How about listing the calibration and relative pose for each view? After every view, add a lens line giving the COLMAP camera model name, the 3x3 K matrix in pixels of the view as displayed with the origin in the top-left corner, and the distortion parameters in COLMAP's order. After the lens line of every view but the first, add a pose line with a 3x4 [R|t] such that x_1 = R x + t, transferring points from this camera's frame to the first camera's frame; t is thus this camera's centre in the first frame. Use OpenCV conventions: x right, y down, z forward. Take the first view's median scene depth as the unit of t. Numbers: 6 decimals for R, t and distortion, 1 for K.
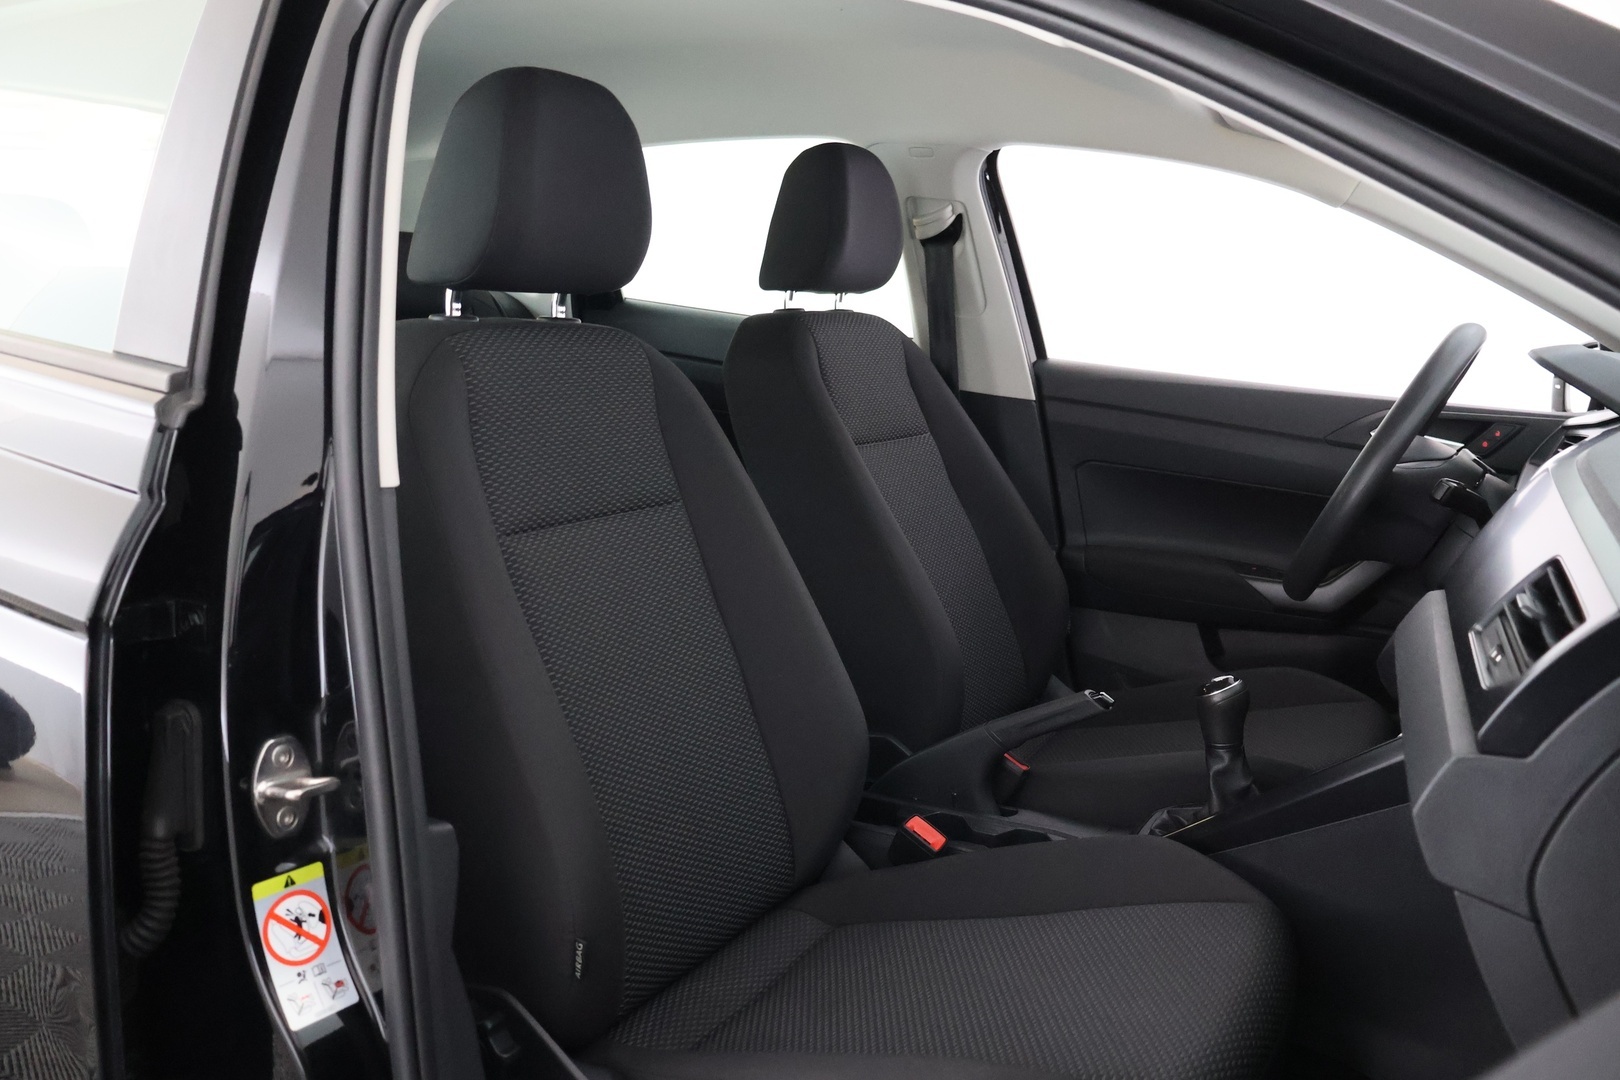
lens RADIAL K [[1346.6, 0, 810.0], [0, 1346.6, 540.0], [0, 0, 1]] dist [-0.009091, -0.005680]
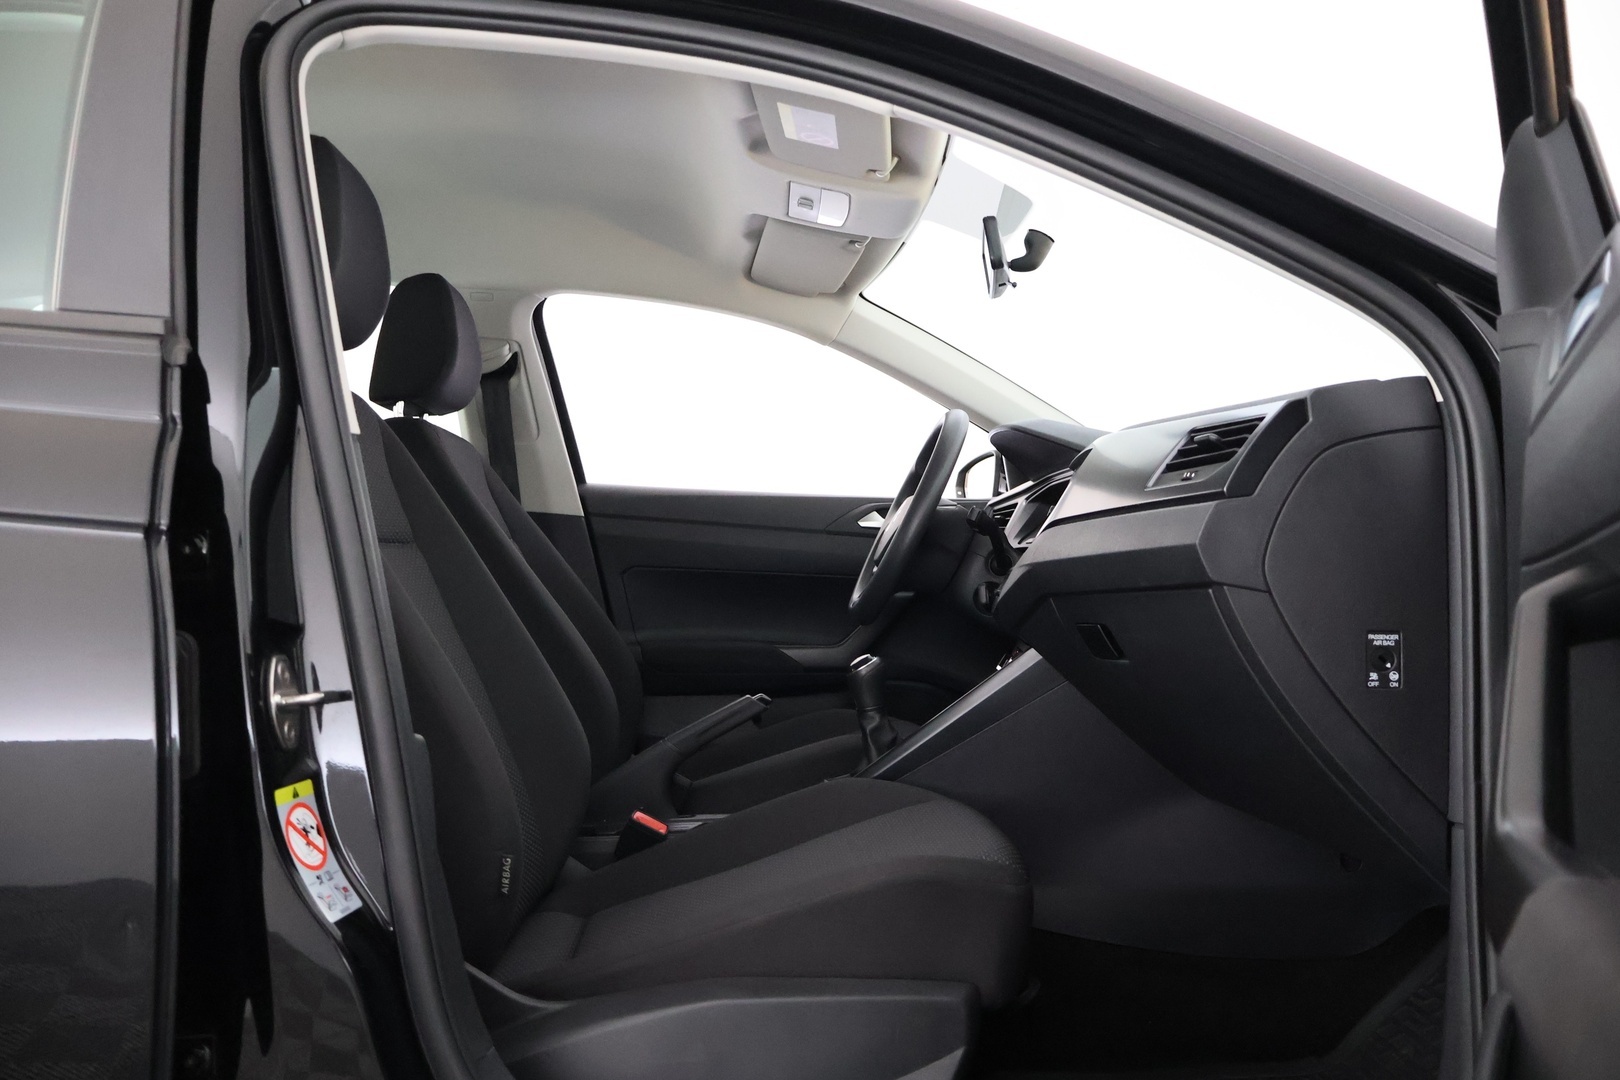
lens RADIAL K [[1346.6, 0, 810.0], [0, 1346.6, 540.0], [0, 0, 1]] dist [-0.009091, -0.005680]
pose [[0.860424, -0.032133, 0.508564, -0.360003], [0.130435, 0.978650, -0.158844, 0.177099], [-0.492602, 0.203008, 0.846245, -0.079738]]
